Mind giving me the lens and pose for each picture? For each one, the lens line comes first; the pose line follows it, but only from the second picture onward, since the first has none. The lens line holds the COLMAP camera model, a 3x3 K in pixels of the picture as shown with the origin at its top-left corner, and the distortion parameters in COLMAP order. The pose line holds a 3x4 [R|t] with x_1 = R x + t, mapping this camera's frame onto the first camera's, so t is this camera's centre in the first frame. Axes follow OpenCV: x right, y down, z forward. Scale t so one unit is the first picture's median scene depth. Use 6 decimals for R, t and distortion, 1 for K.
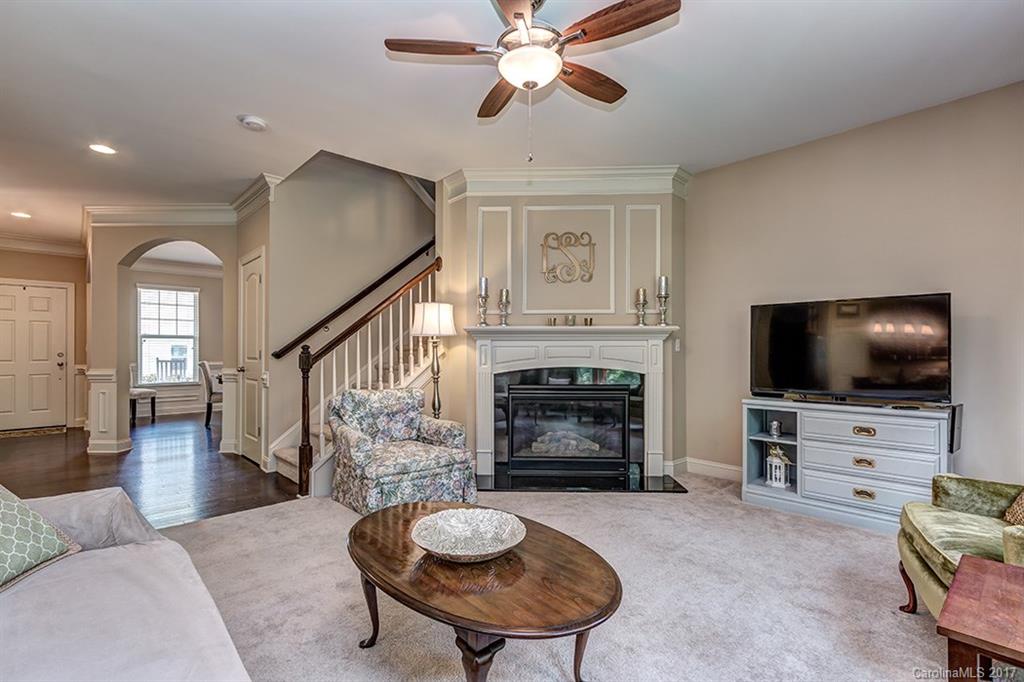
lens RADIAL K [[471.1, 0, 511.4], [0, 471.1, 349.8], [0, 0, 1]] dist [0.000650, -0.000545]
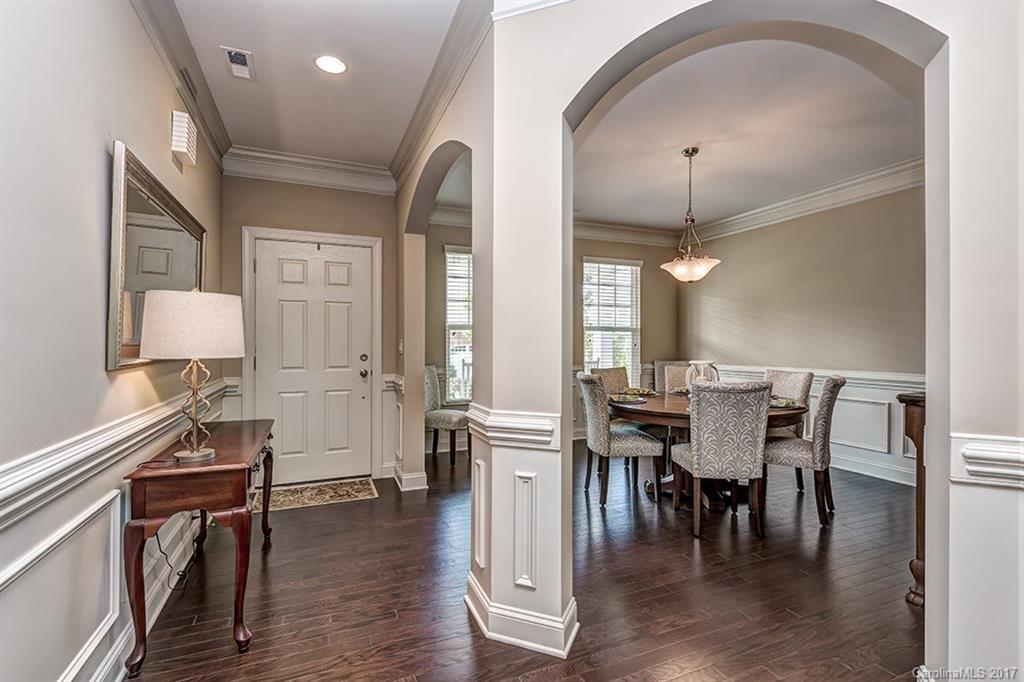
lens RADIAL K [[461.6, 0, 506.2], [0, 461.6, 340.2], [0, 0, 1]] dist [-0.001766, -0.000298]
pose [[0.937025, -0.002135, -0.349257, -0.580758], [0.001623, 0.999997, -0.001758, -0.010345], [0.349260, 0.001080, 0.937025, 0.510716]]
